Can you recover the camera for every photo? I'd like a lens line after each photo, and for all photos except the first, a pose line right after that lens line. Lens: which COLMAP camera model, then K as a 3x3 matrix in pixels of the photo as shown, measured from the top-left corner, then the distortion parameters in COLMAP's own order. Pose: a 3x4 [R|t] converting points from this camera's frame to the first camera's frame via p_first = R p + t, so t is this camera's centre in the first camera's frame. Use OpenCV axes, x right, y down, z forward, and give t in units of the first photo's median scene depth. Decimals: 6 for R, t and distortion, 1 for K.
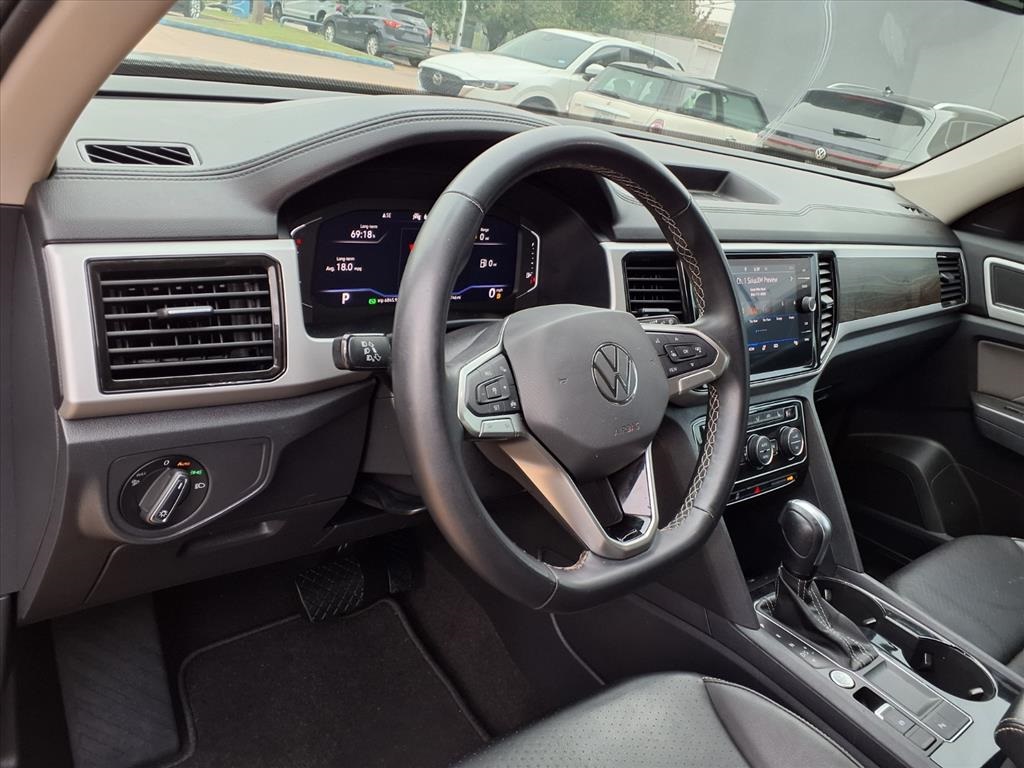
lens RADIAL K [[810.5, 0, 534.0], [0, 810.5, 417.9], [0, 0, 1]] dist [0.064482, -0.098433]
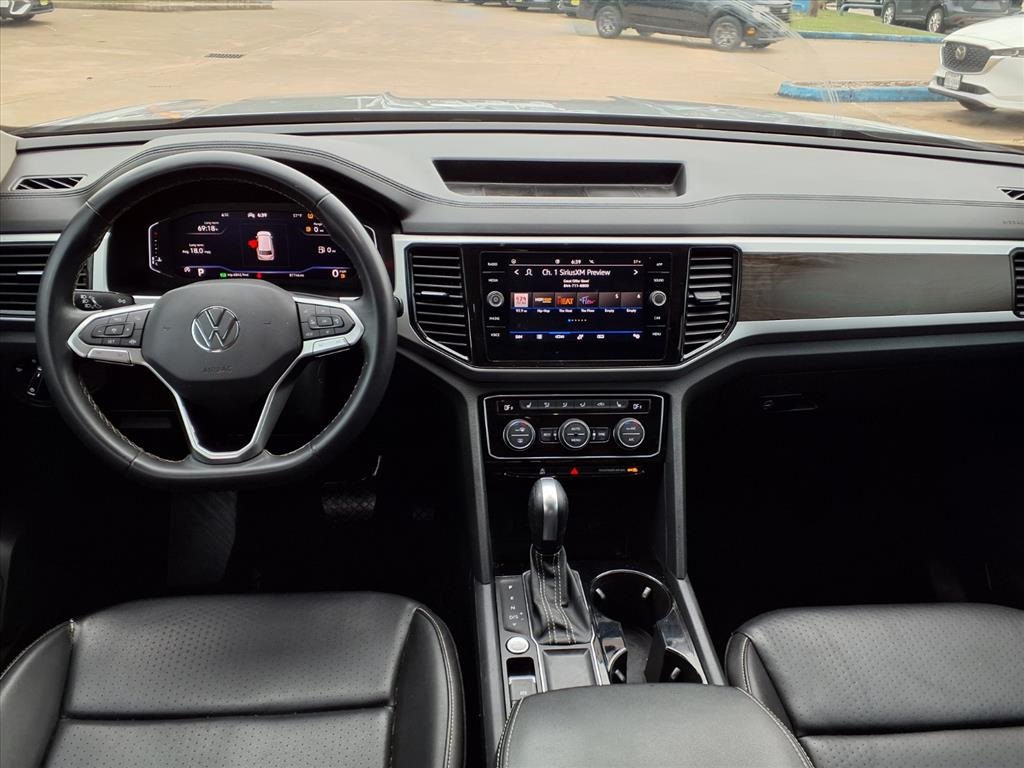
lens RADIAL K [[810.5, 0, 534.0], [0, 810.5, 417.9], [0, 0, 1]] dist [0.064482, -0.098433]
pose [[0.806506, 0.127951, -0.577215, 1.136193], [-0.123094, 0.991246, 0.047738, -0.031779], [0.578270, 0.032551, 0.815196, 0.160176]]
